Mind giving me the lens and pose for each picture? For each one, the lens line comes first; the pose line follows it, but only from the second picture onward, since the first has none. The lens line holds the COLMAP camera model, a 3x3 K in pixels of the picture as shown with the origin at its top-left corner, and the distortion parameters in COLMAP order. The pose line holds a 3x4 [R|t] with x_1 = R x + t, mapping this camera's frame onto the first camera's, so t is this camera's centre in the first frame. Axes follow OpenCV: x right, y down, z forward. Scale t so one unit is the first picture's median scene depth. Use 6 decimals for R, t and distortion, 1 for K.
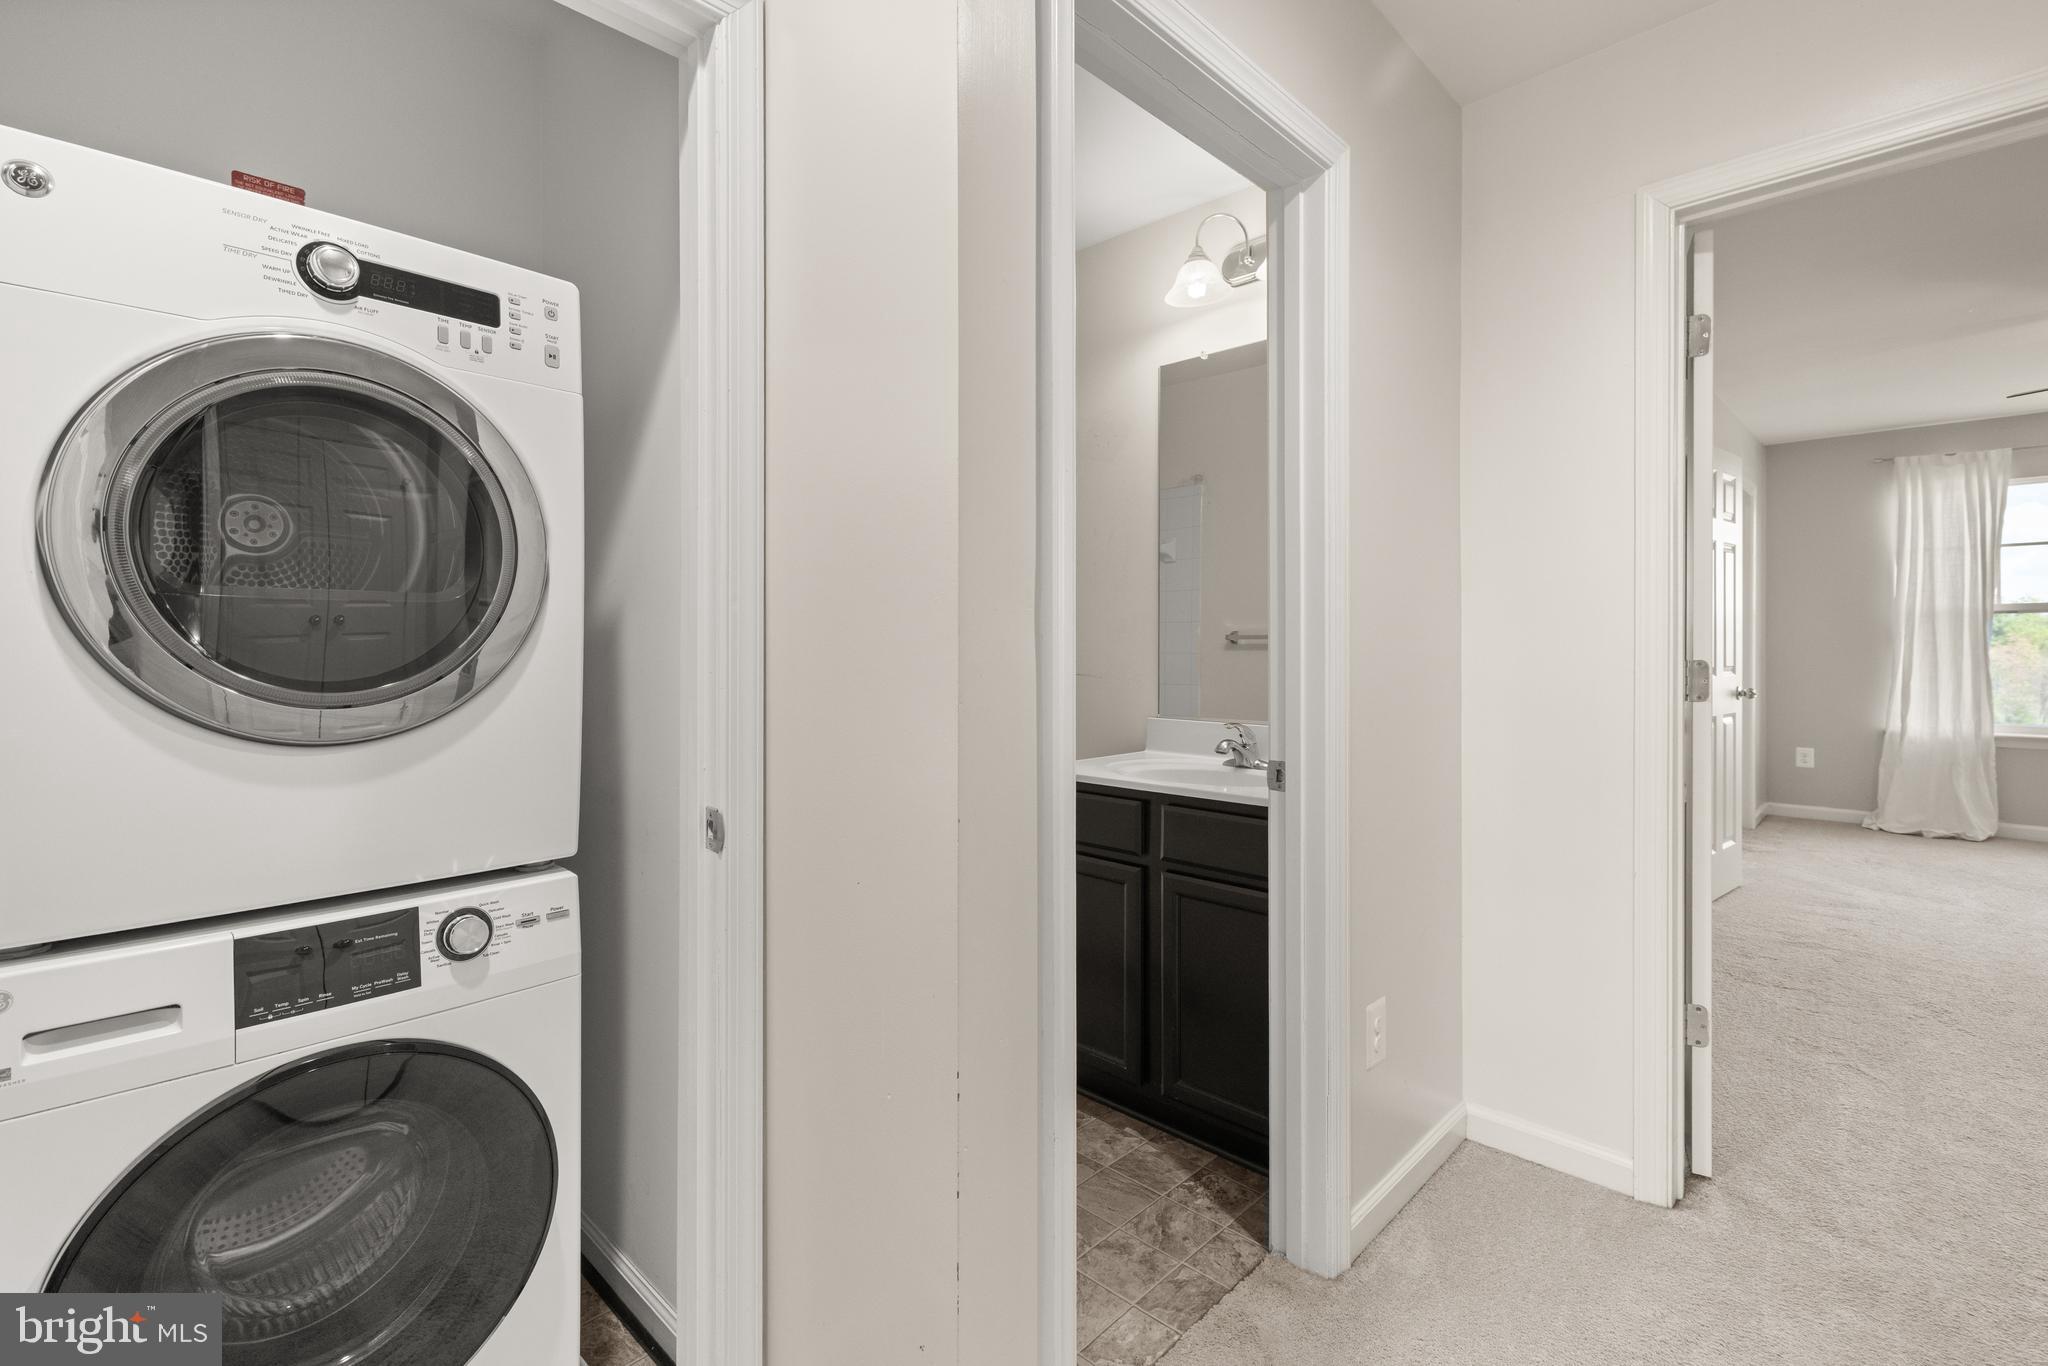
lens RADIAL K [[915.8, 0, 1024.0], [0, 915.8, 683.0], [0, 0, 1]] dist [0.002511, 0.000431]
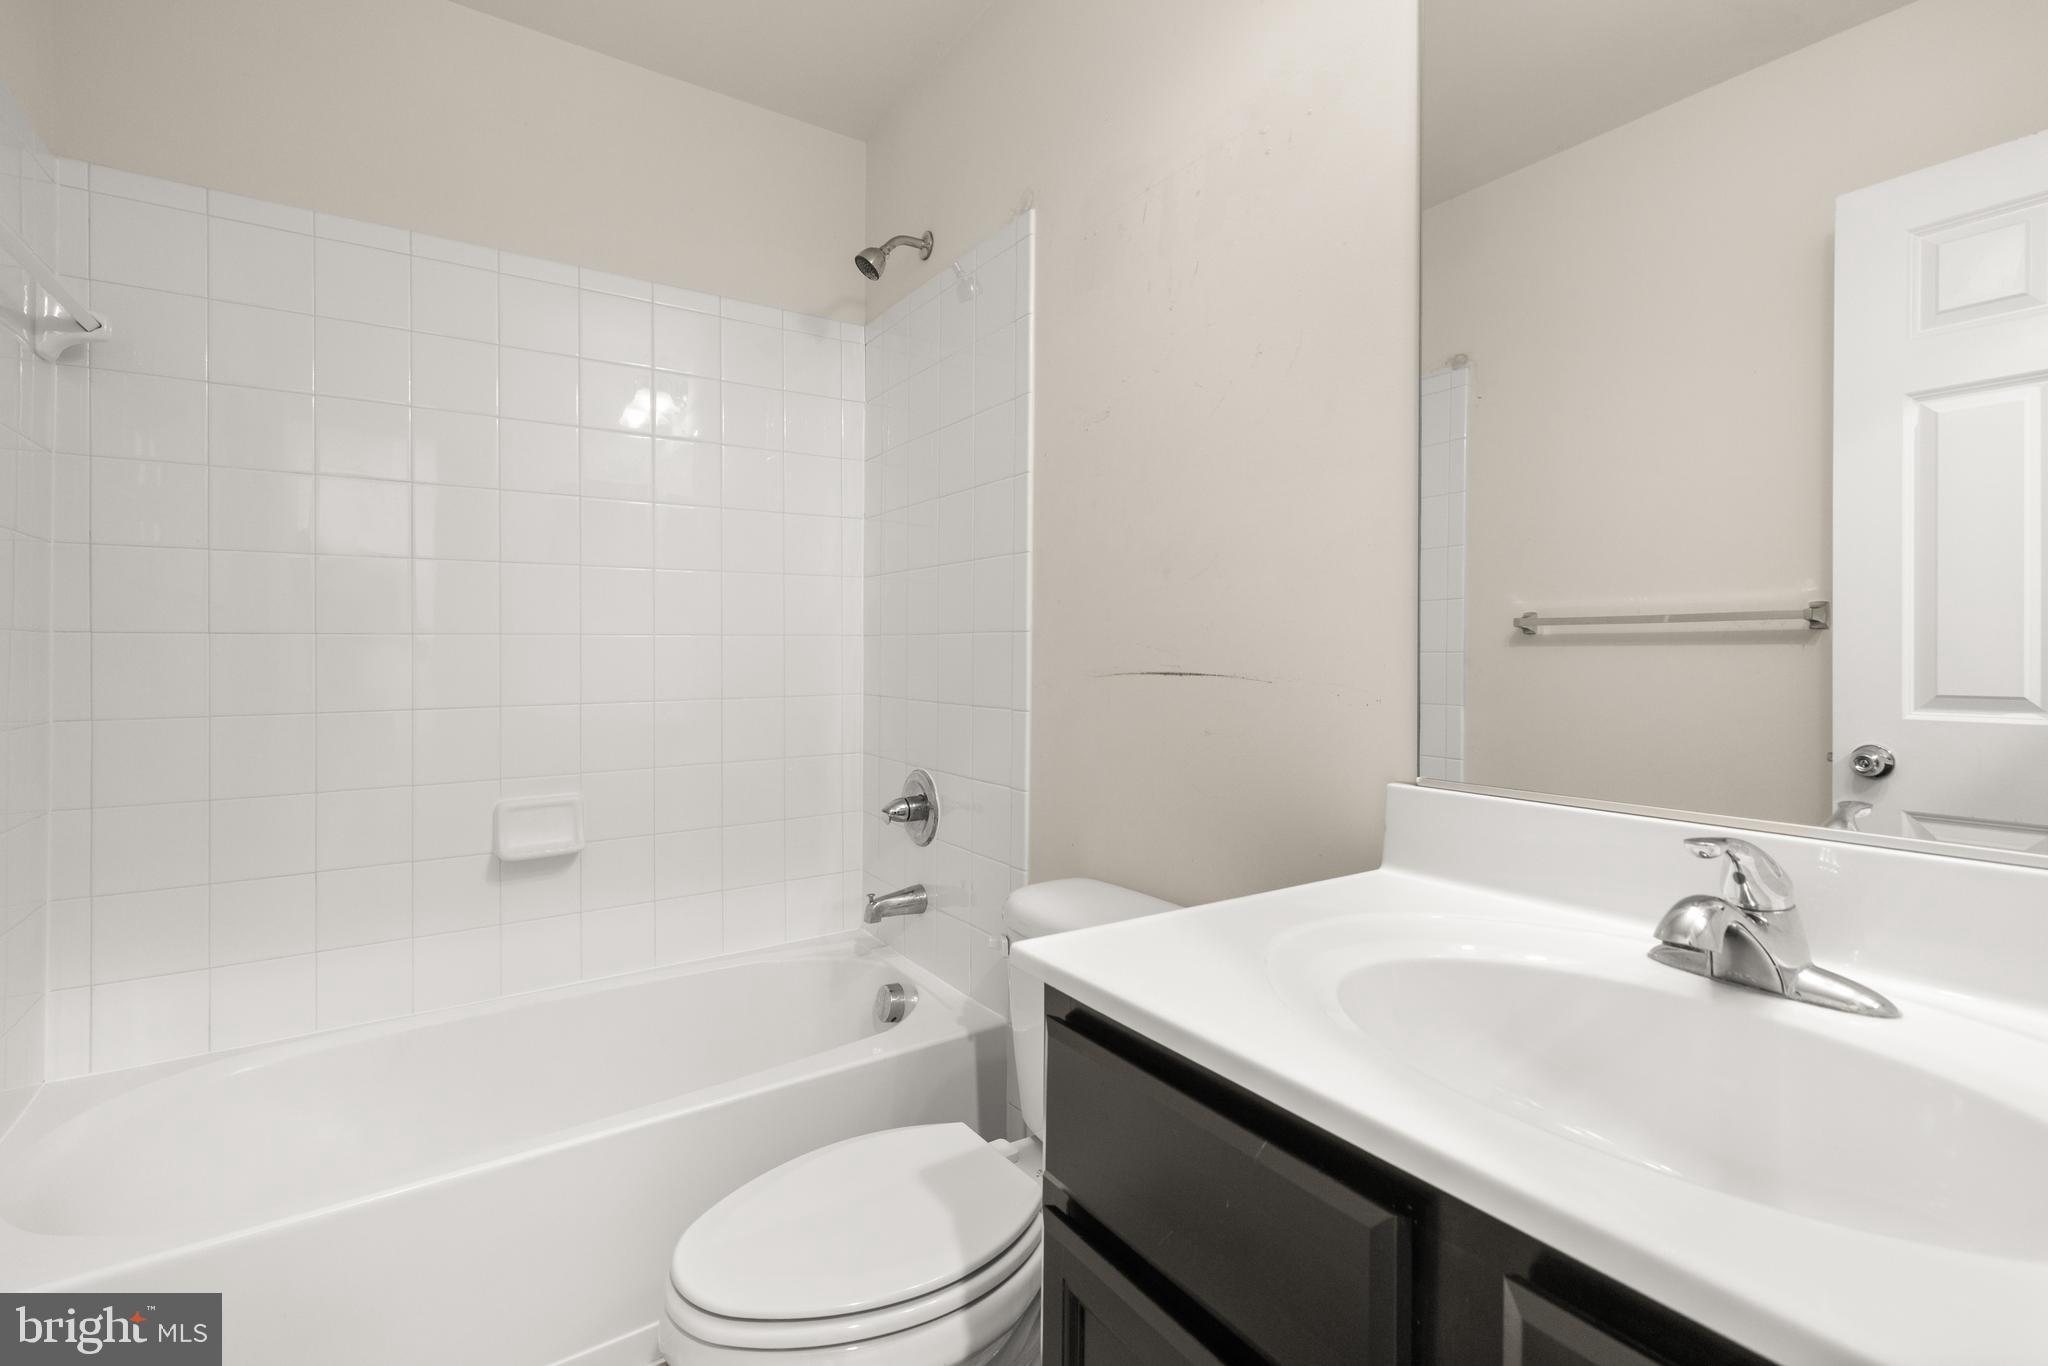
lens RADIAL K [[915.8, 0, 1024.0], [0, 915.8, 683.0], [0, 0, 1]] dist [0.002511, 0.000431]
pose [[0.977078, 0.006167, -0.212792, 0.061433], [-0.010235, 0.999785, -0.018019, 0.002312], [0.212636, 0.019784, 0.976931, 0.540513]]
